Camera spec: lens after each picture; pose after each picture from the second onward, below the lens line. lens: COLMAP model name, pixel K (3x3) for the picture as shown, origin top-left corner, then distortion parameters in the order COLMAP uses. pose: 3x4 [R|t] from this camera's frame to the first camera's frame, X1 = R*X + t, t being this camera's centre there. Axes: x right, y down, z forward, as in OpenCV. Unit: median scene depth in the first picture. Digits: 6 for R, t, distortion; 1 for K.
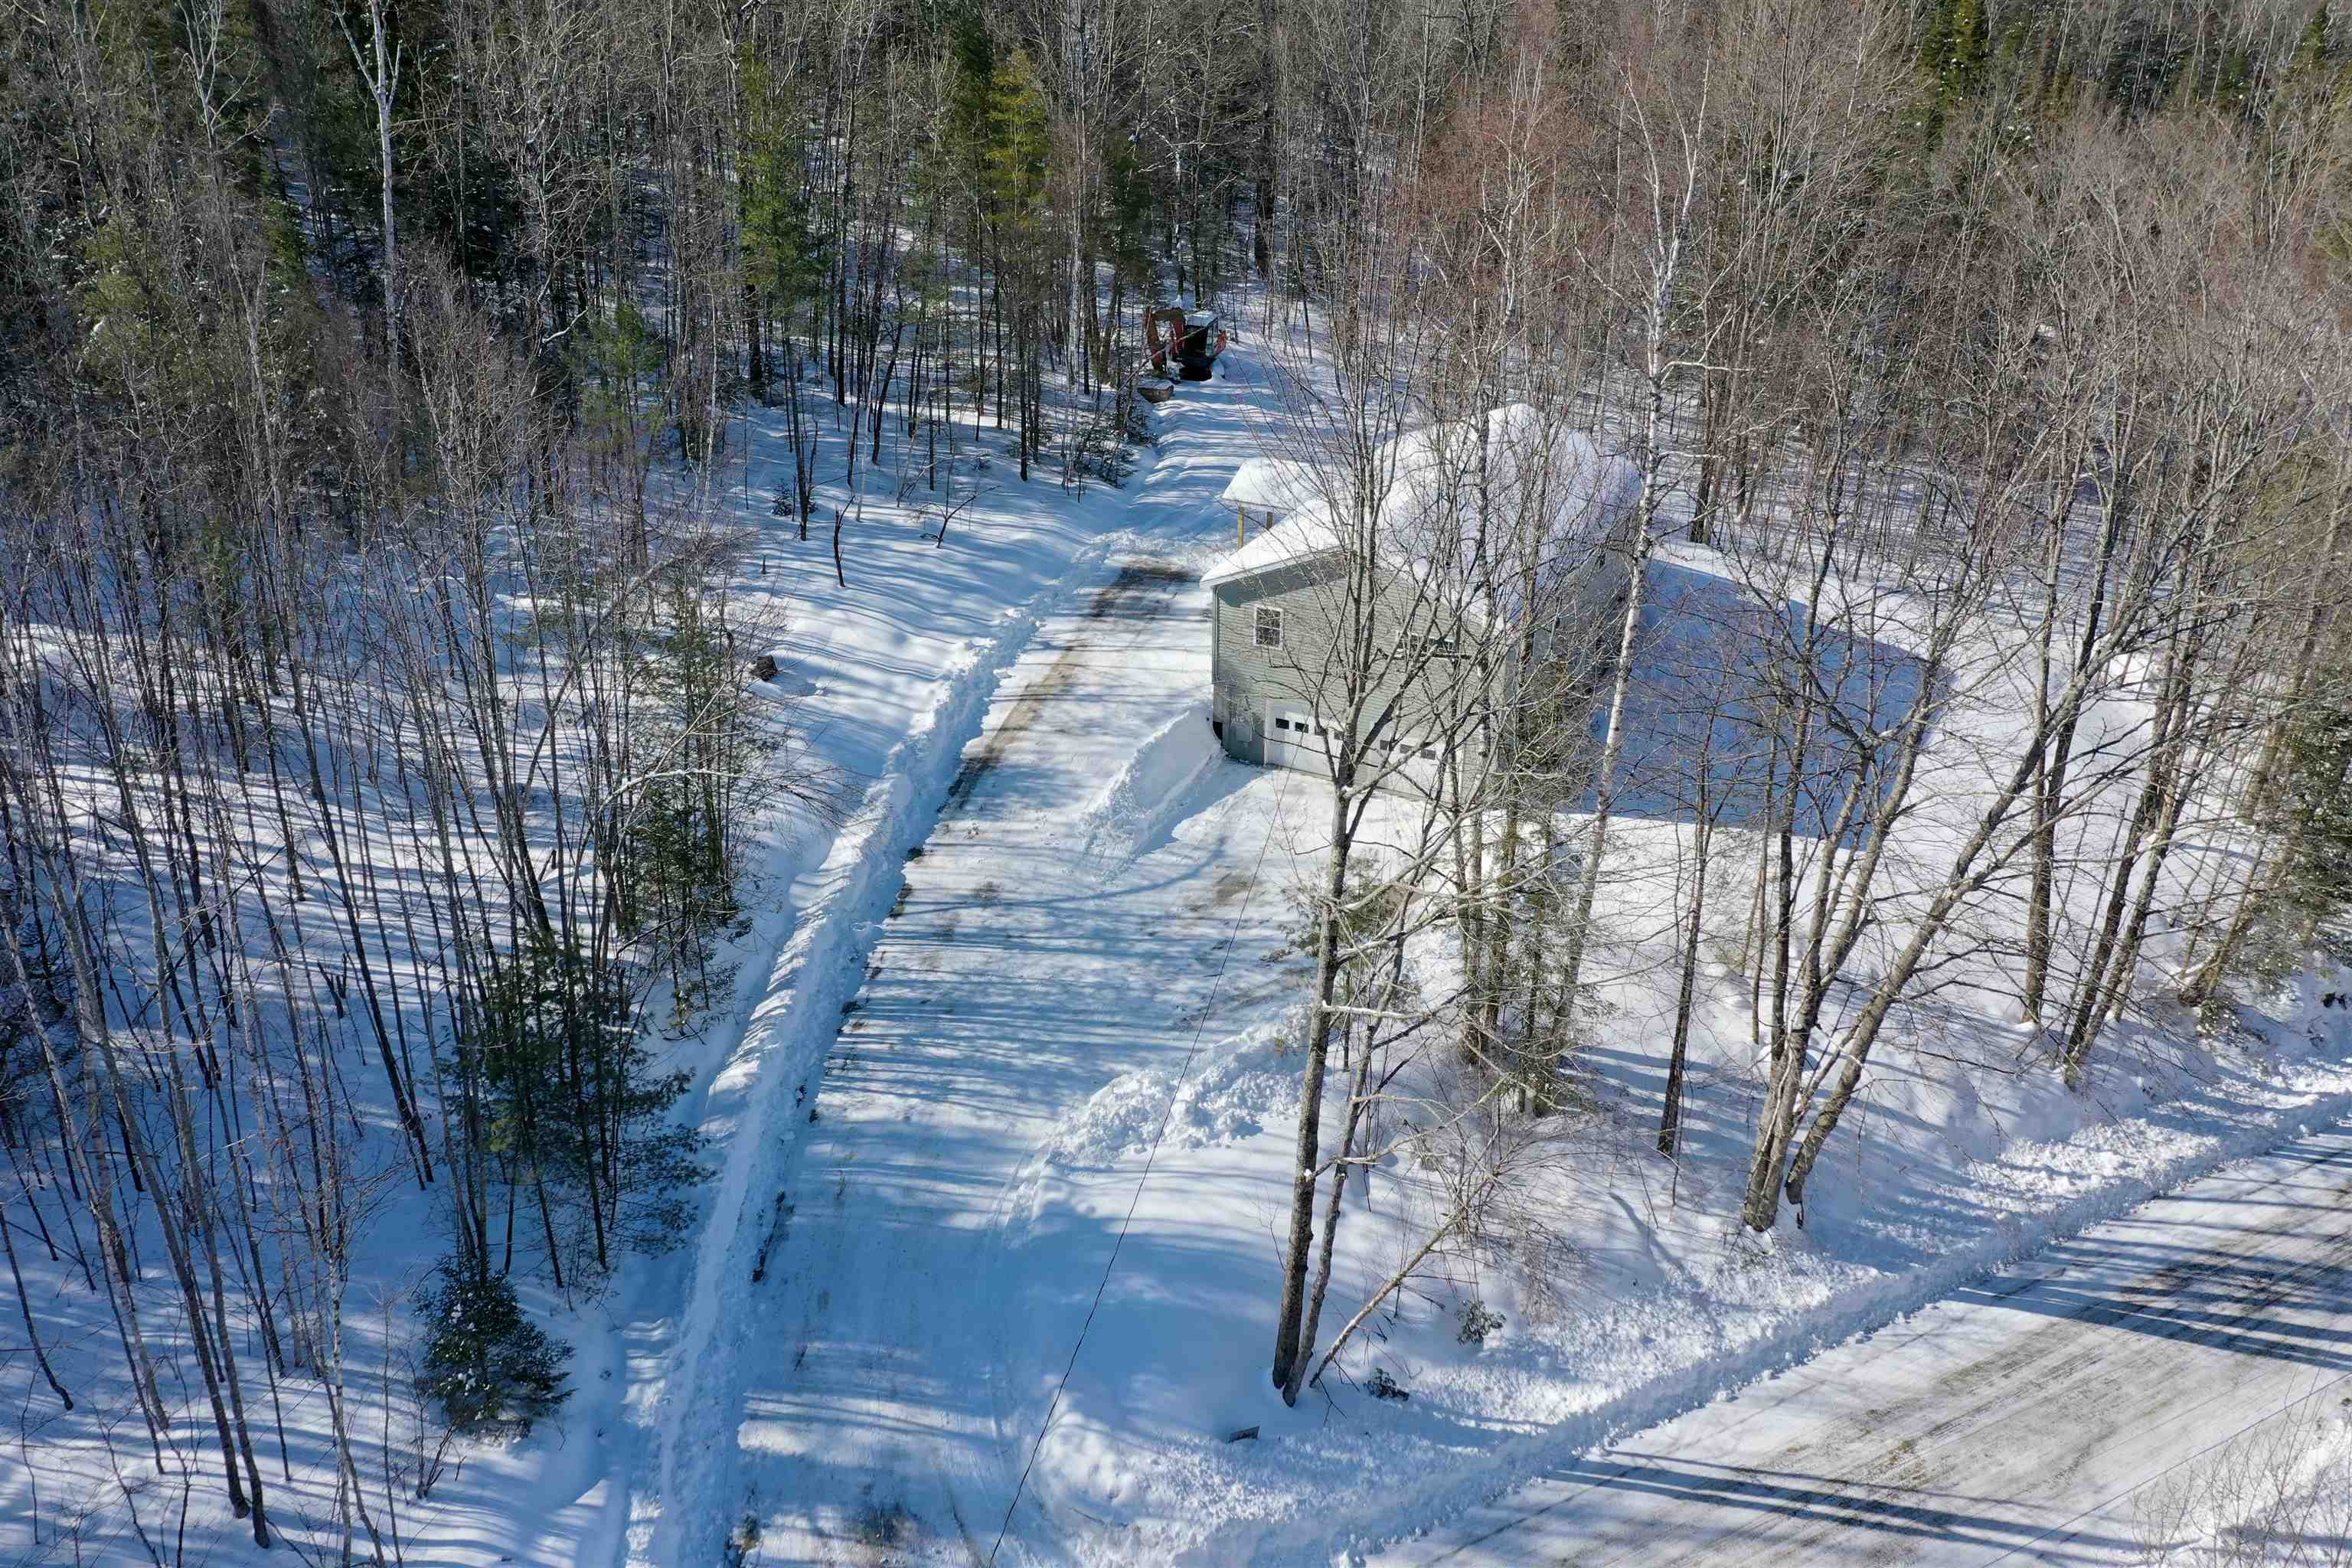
lens RADIAL K [[1852.7, 0, 1177.0], [0, 1852.7, 804.5], [0, 0, 1]] dist [0.003428, 0.001032]
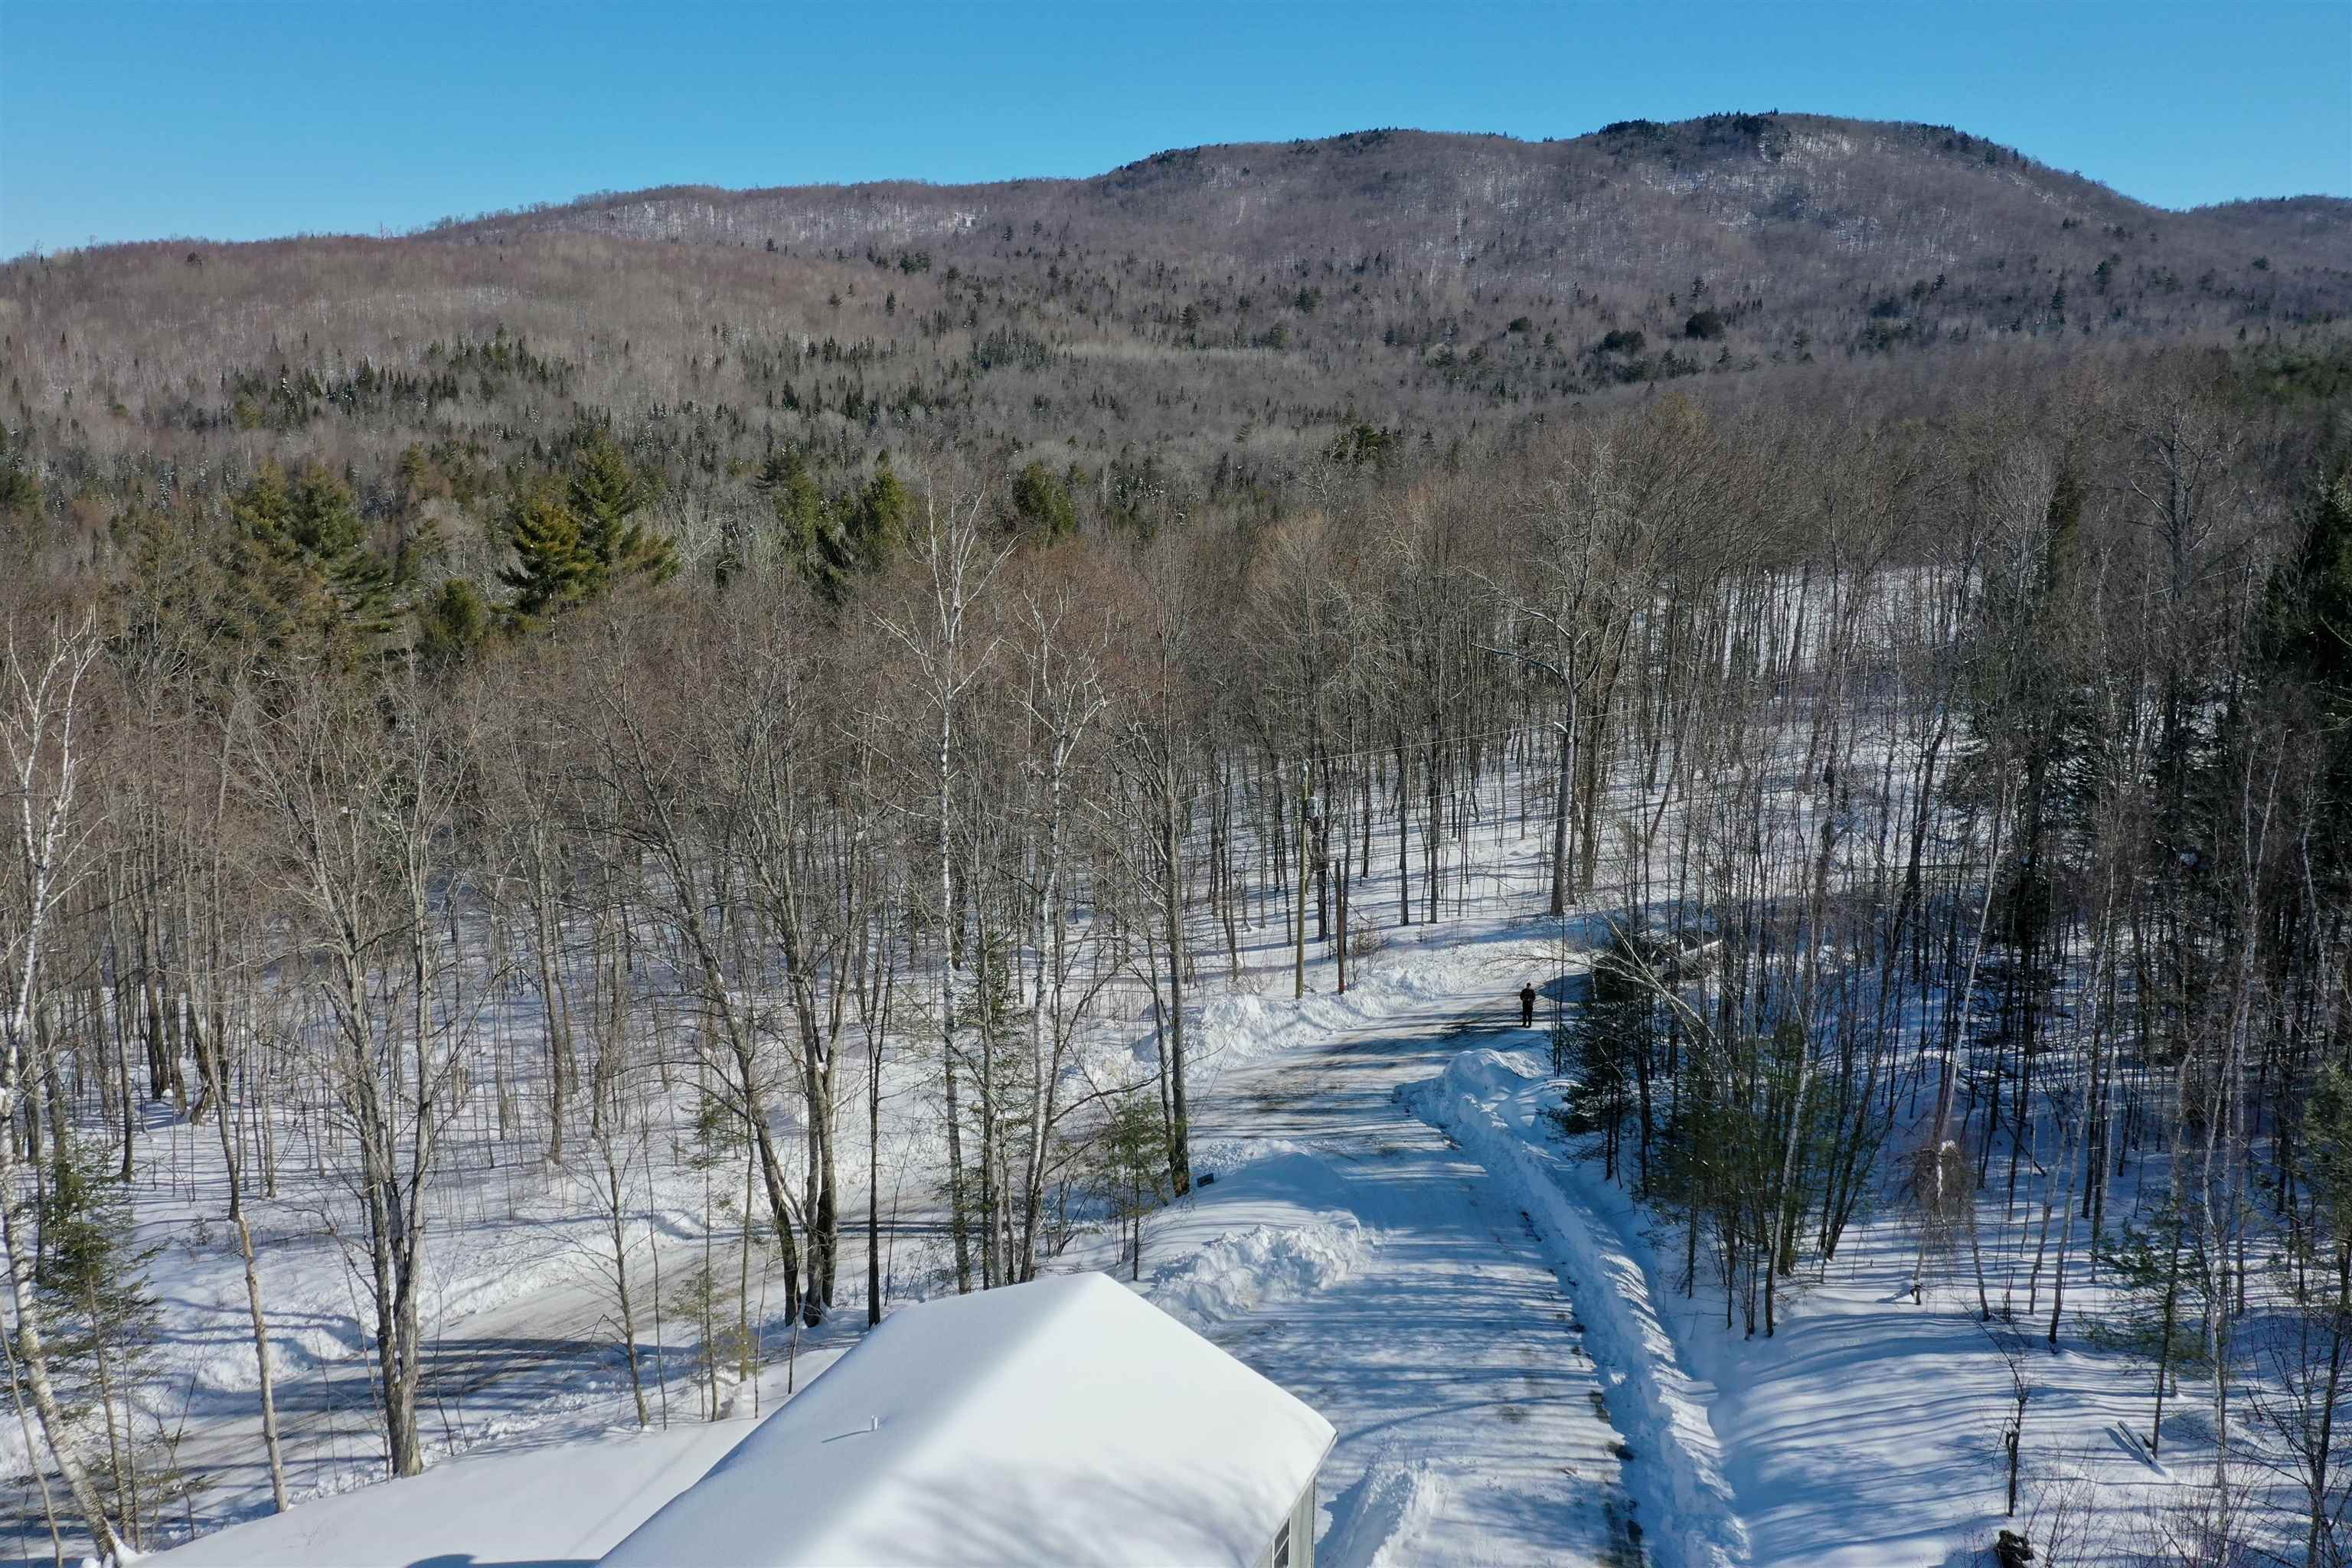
lens RADIAL K [[1852.7, 0, 1177.0], [0, 1852.7, 804.5], [0, 0, 1]] dist [0.003428, 0.001032]
pose [[-0.998516, -0.004091, -0.054308, 0.125507], [-0.038750, 0.754063, 0.655658, -0.848672], [0.038269, 0.656789, -0.753102, 1.629227]]
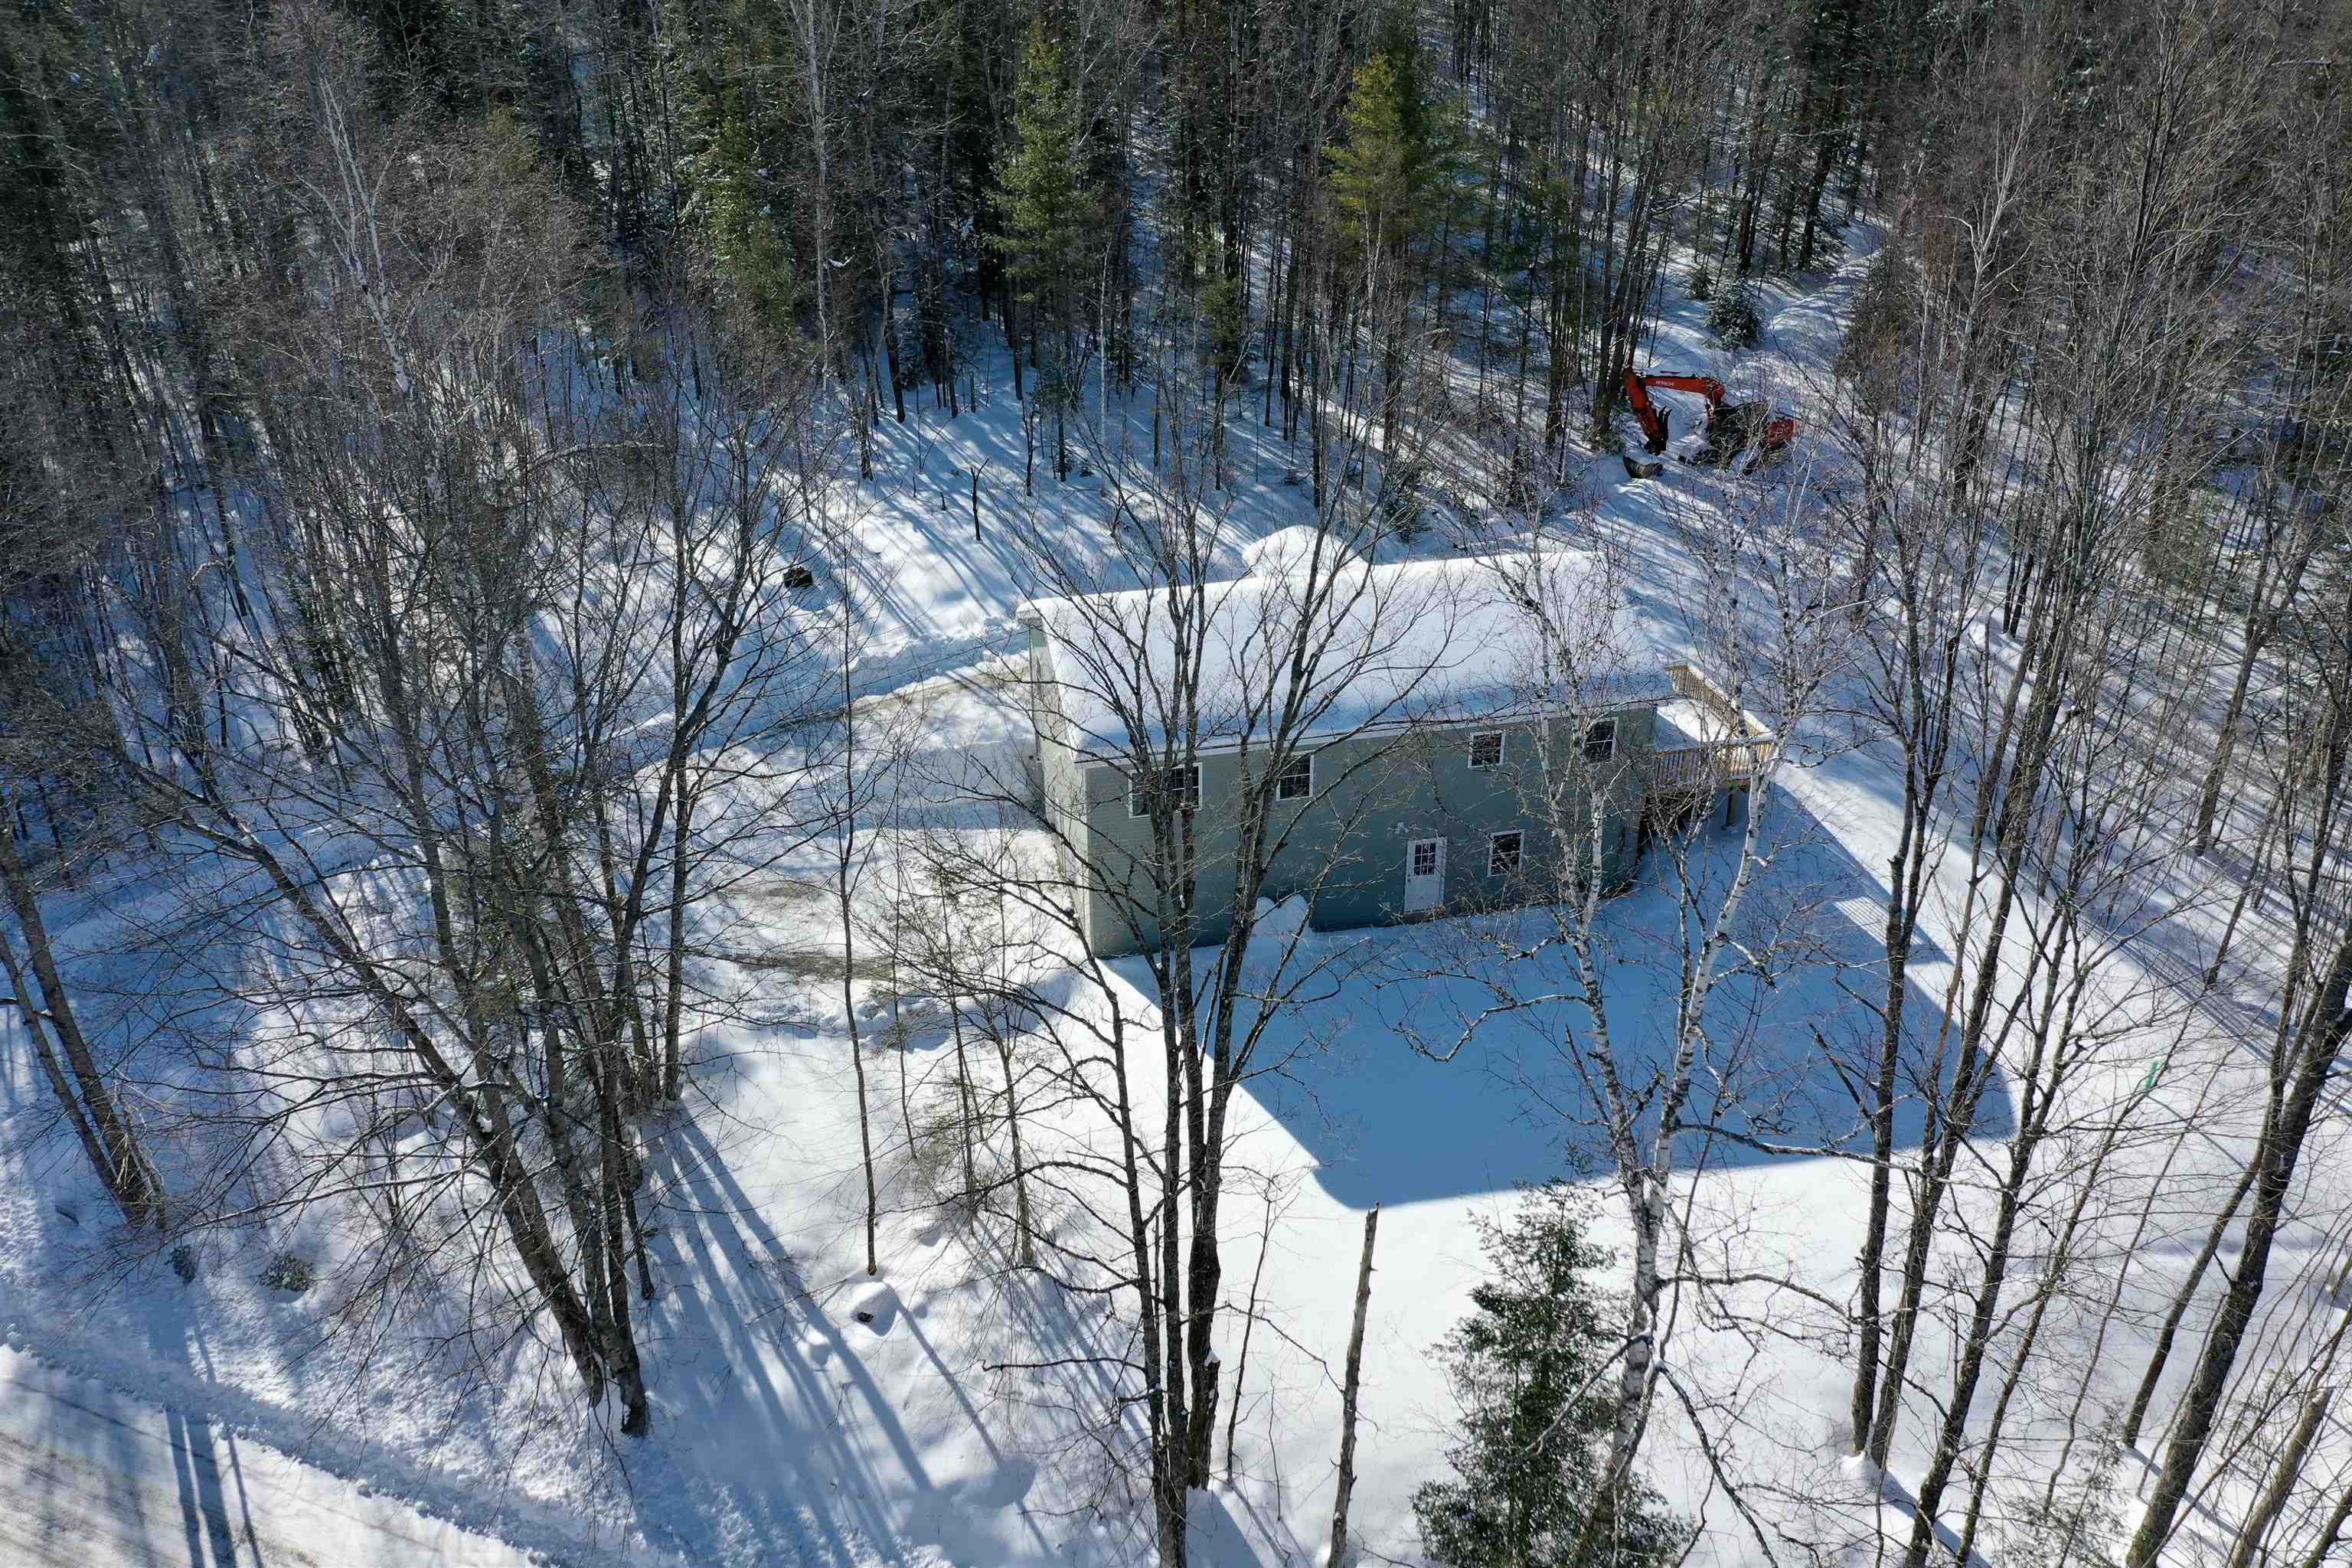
lens RADIAL K [[1860.4, 0, 1176.0], [0, 1860.4, 784.0], [0, 0, 1]] dist [0.003179, 0.004907]
pose [[0.638661, 0.351941, -0.684288, 0.922651], [-0.351268, 0.924556, 0.147669, -0.255225], [0.684634, 0.146058, 0.714104, 0.467055]]
